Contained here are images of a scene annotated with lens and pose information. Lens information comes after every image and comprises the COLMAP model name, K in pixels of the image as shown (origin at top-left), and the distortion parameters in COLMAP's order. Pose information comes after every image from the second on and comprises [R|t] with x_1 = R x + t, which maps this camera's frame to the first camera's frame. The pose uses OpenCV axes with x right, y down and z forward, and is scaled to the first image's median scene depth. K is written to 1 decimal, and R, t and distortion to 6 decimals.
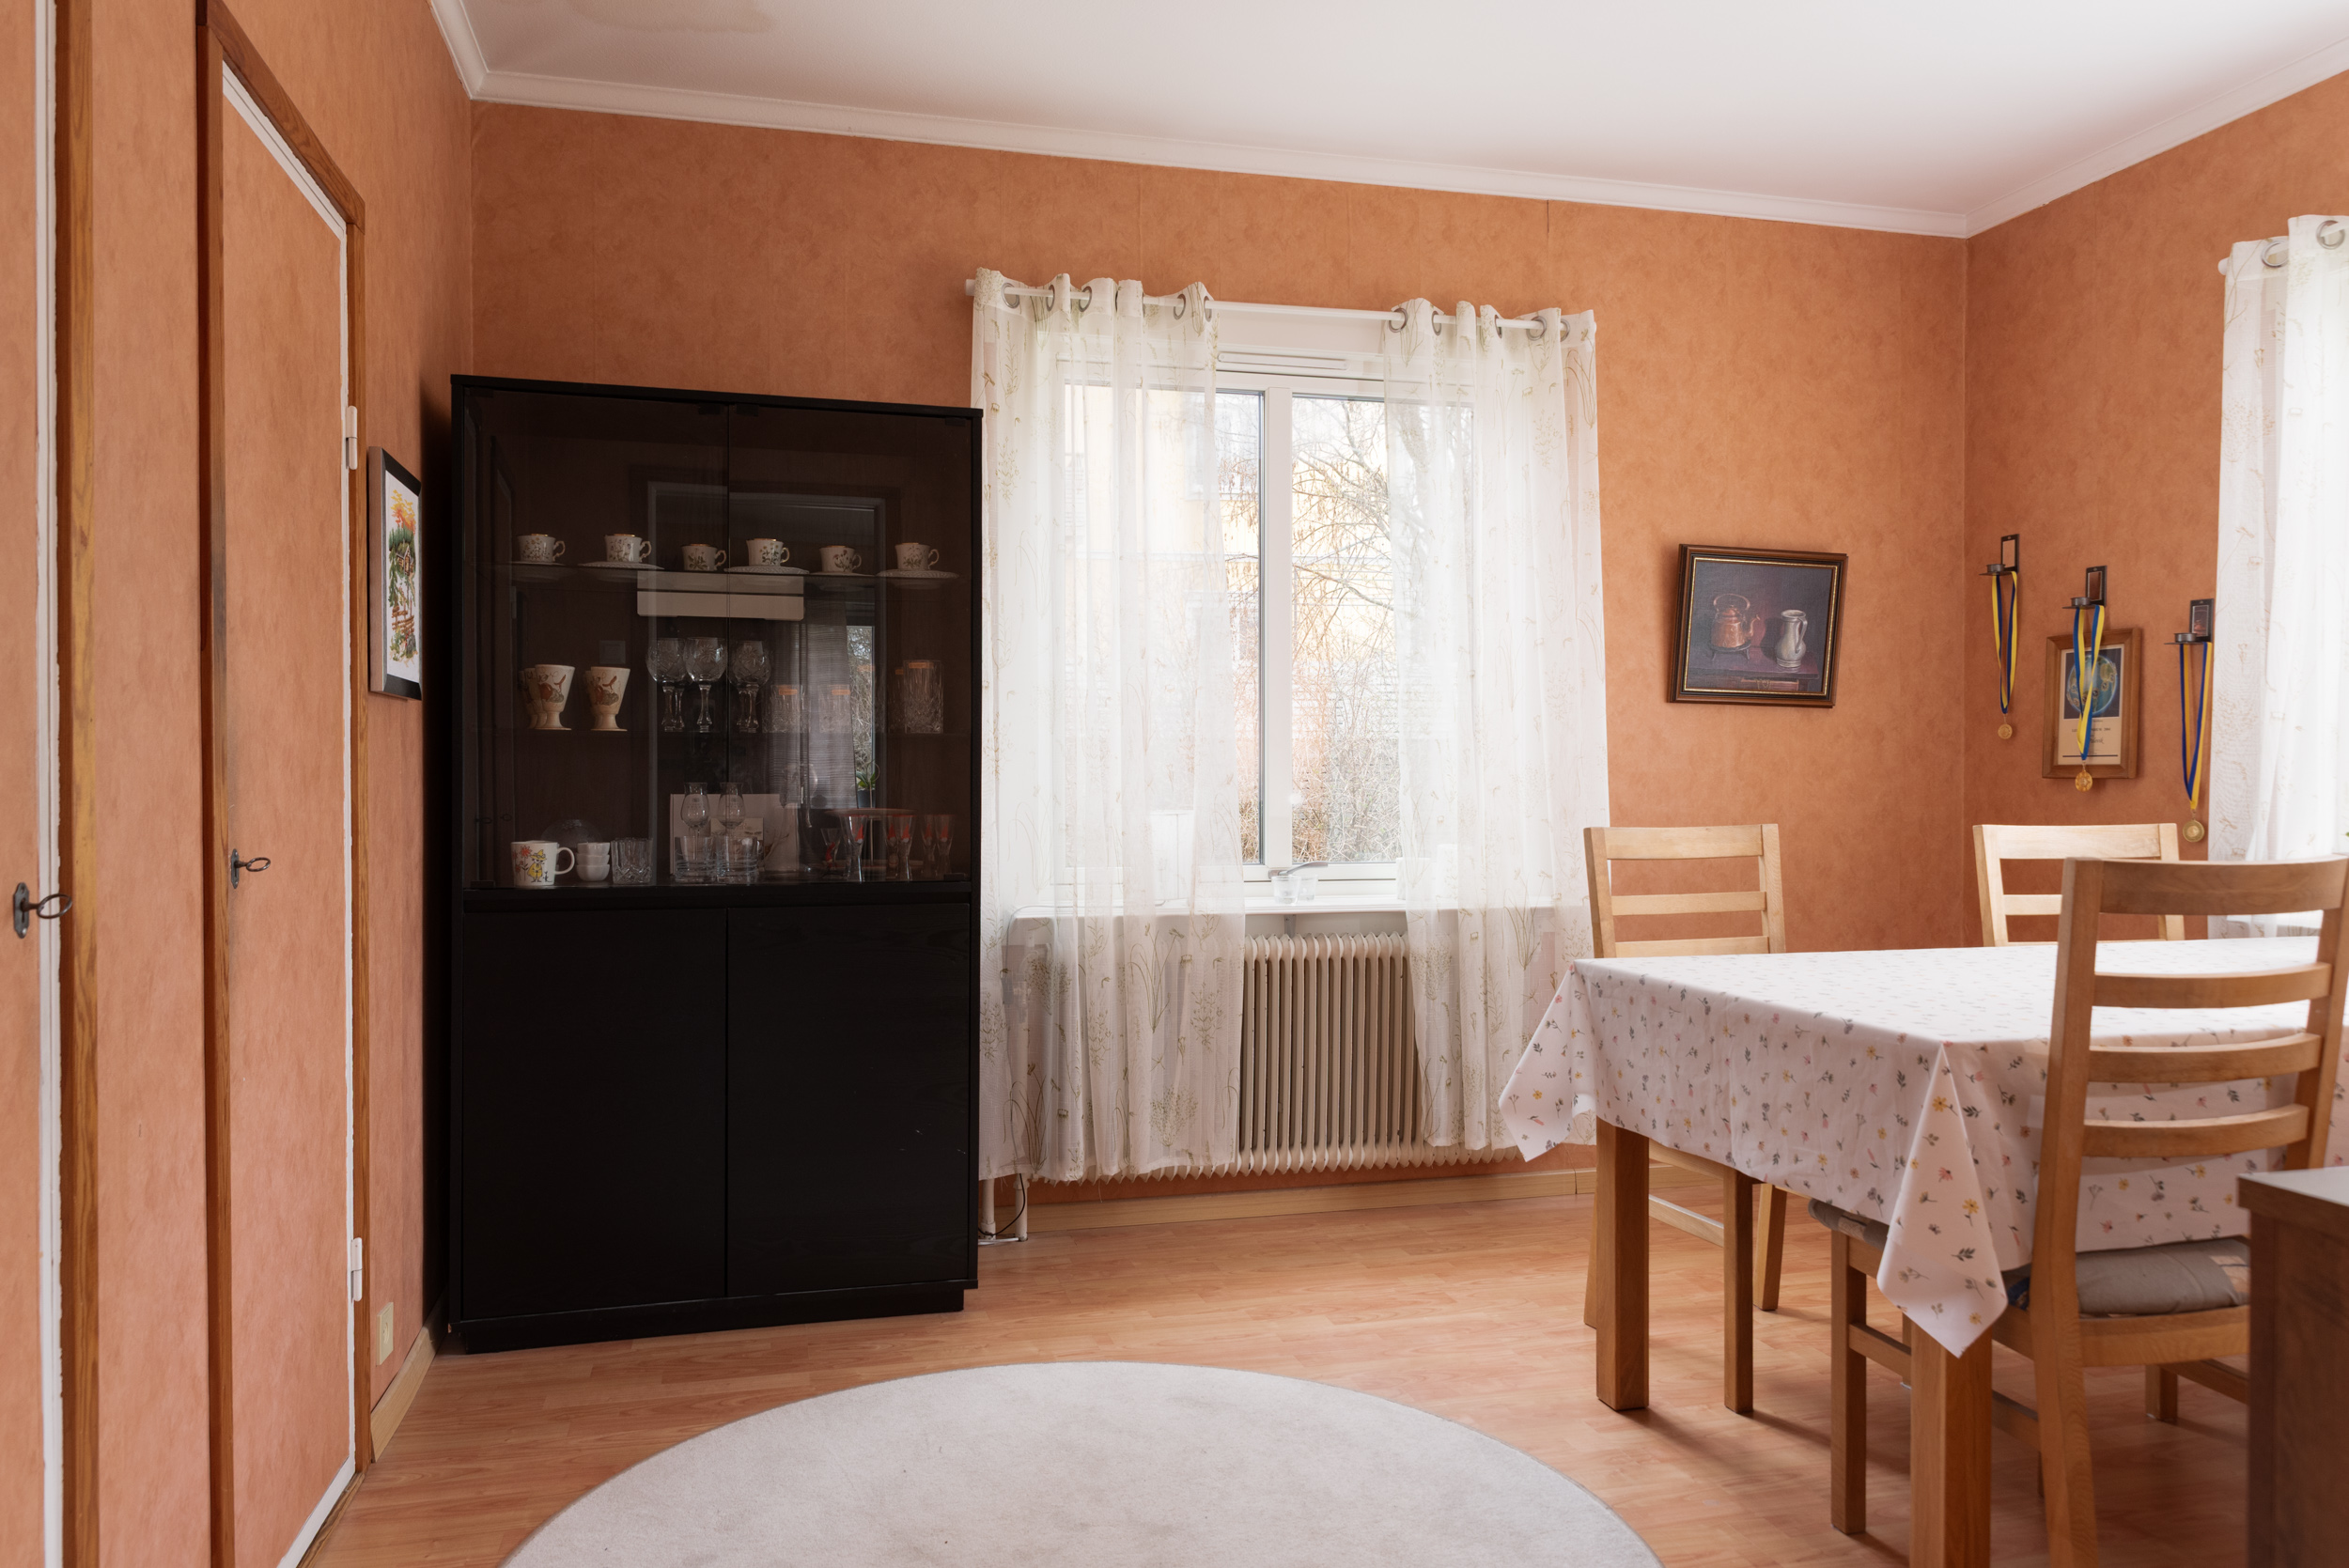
lens RADIAL K [[1615.1, 0, 1168.5], [0, 1615.1, 793.4], [0, 0, 1]] dist [0.001766, -0.002710]
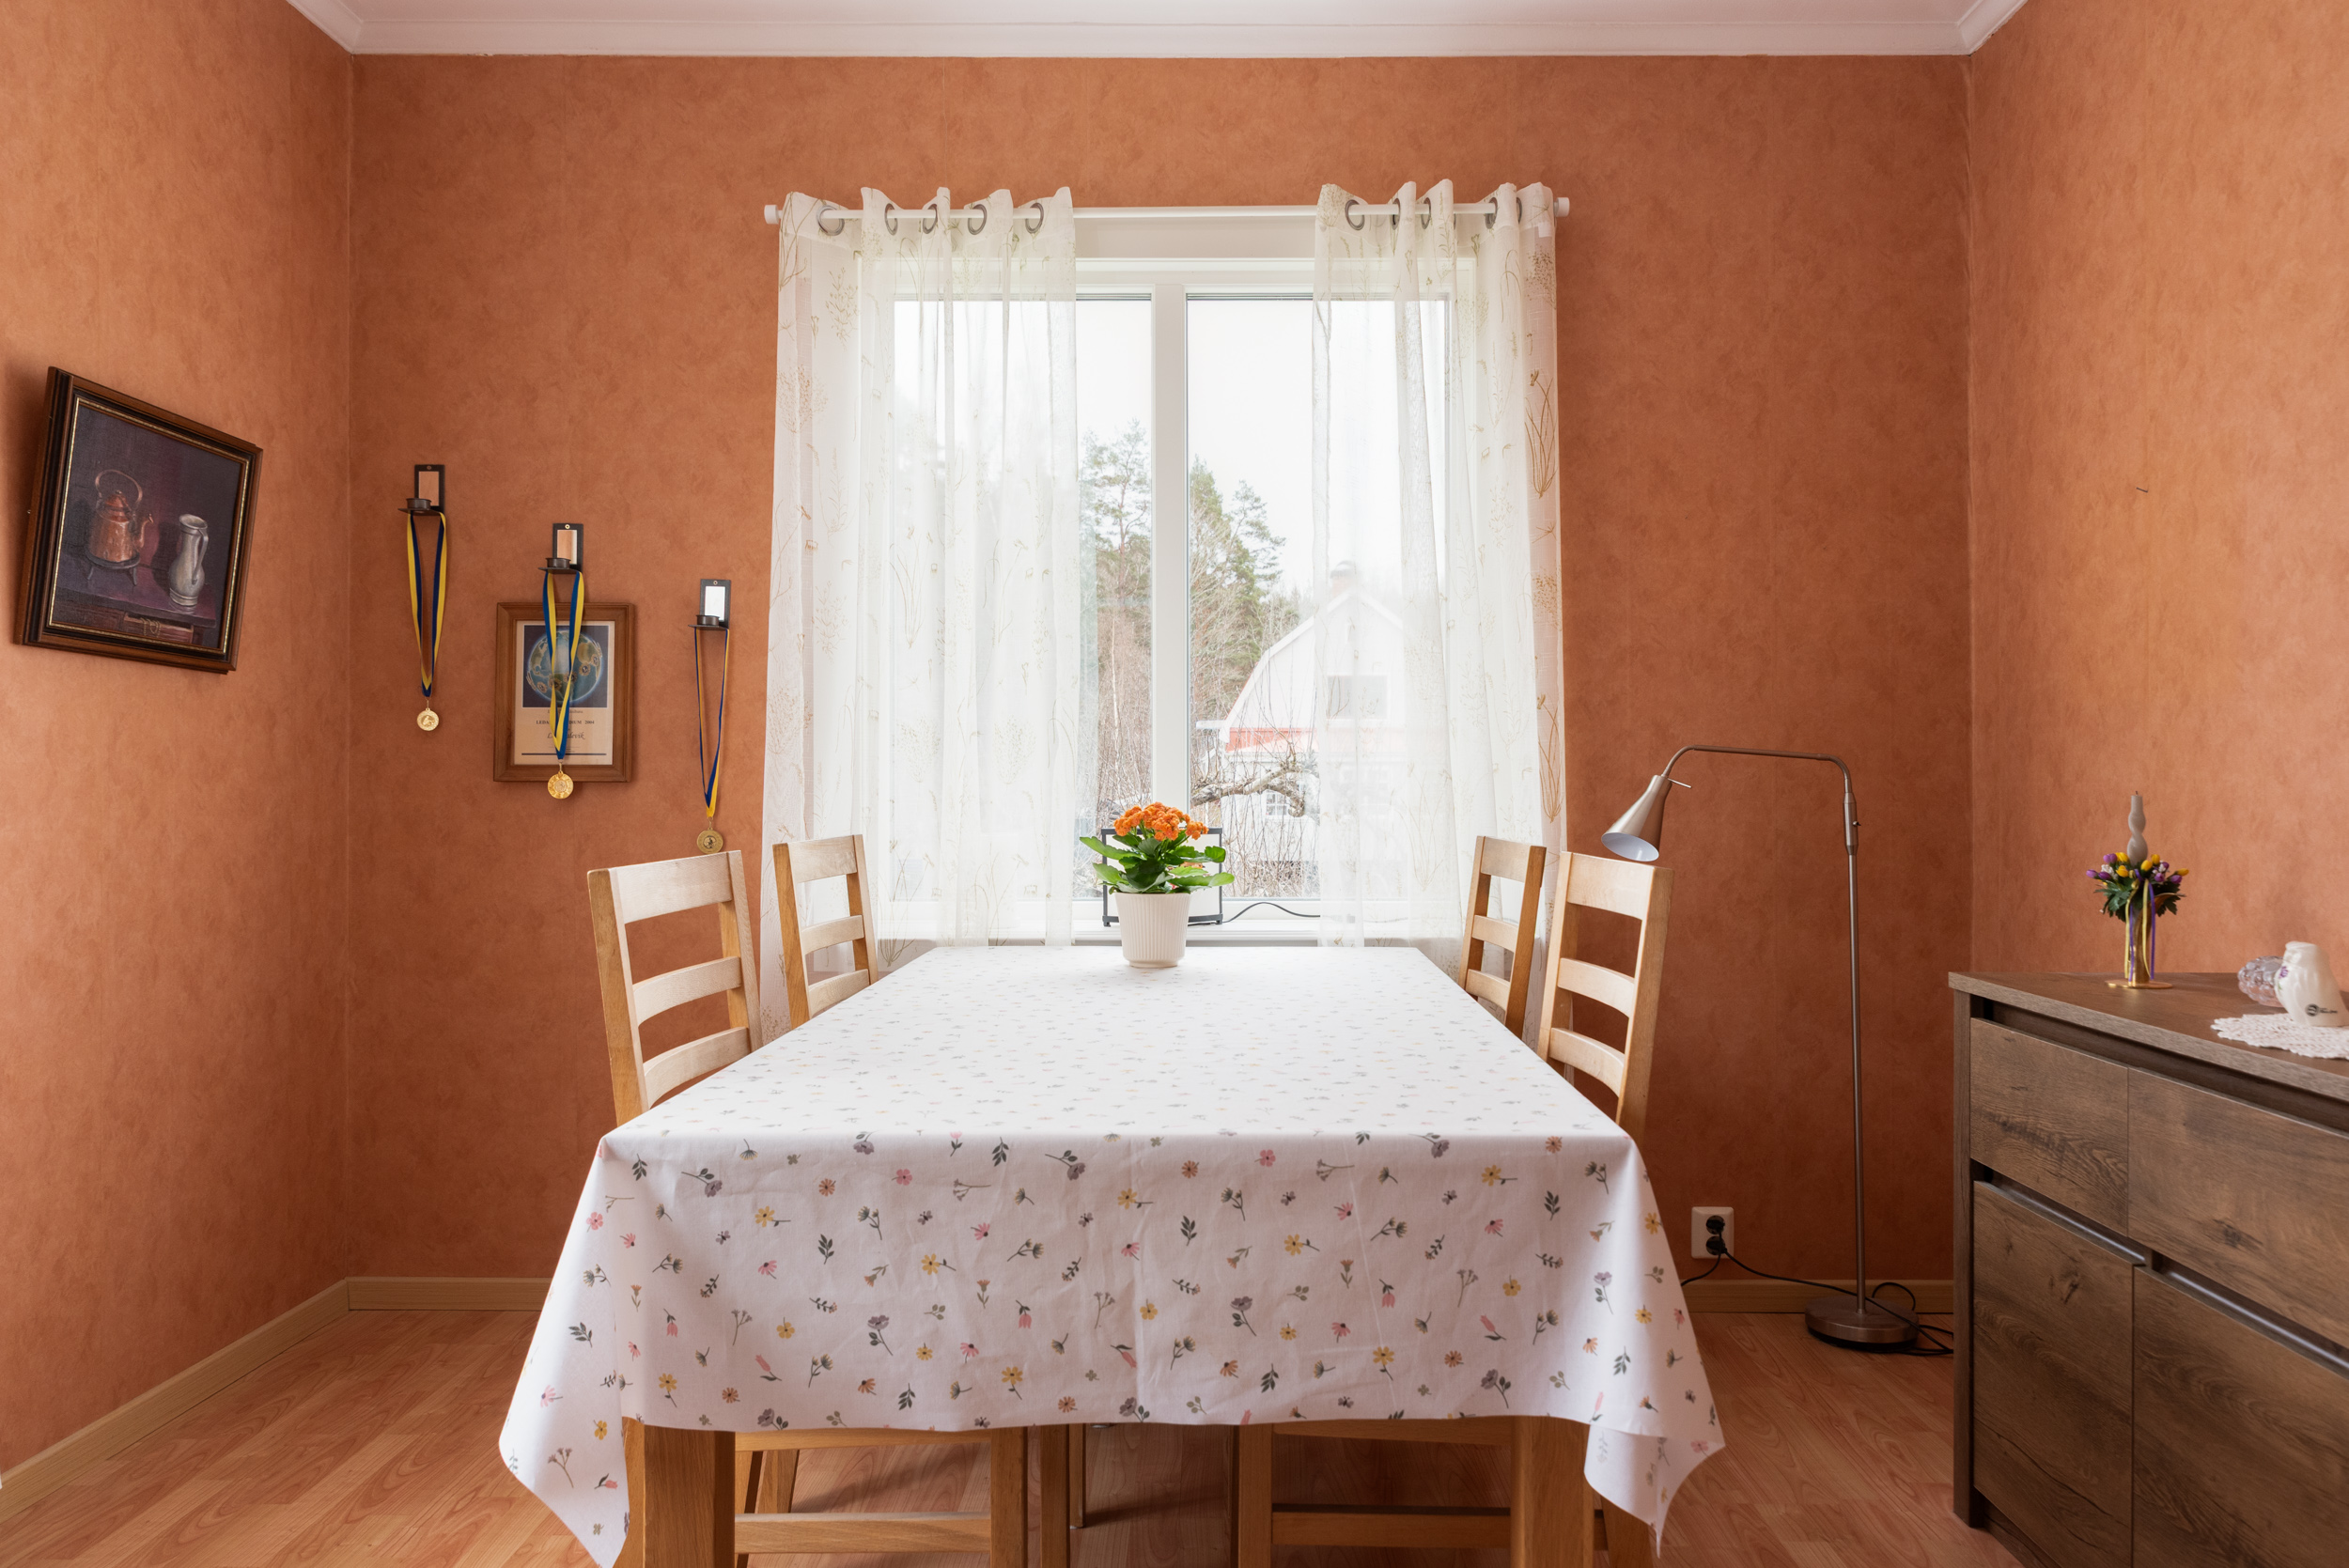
lens RADIAL K [[1599.0, 0, 1174.5], [0, 1599.0, 784.0], [0, 0, 1]] dist [0.002395, -0.001912]
pose [[0.248763, 0.001659, 0.968563, -0.189000], [0.007959, 0.999961, -0.003757, -0.003628], [-0.968532, 0.008643, 0.248740, 0.698213]]
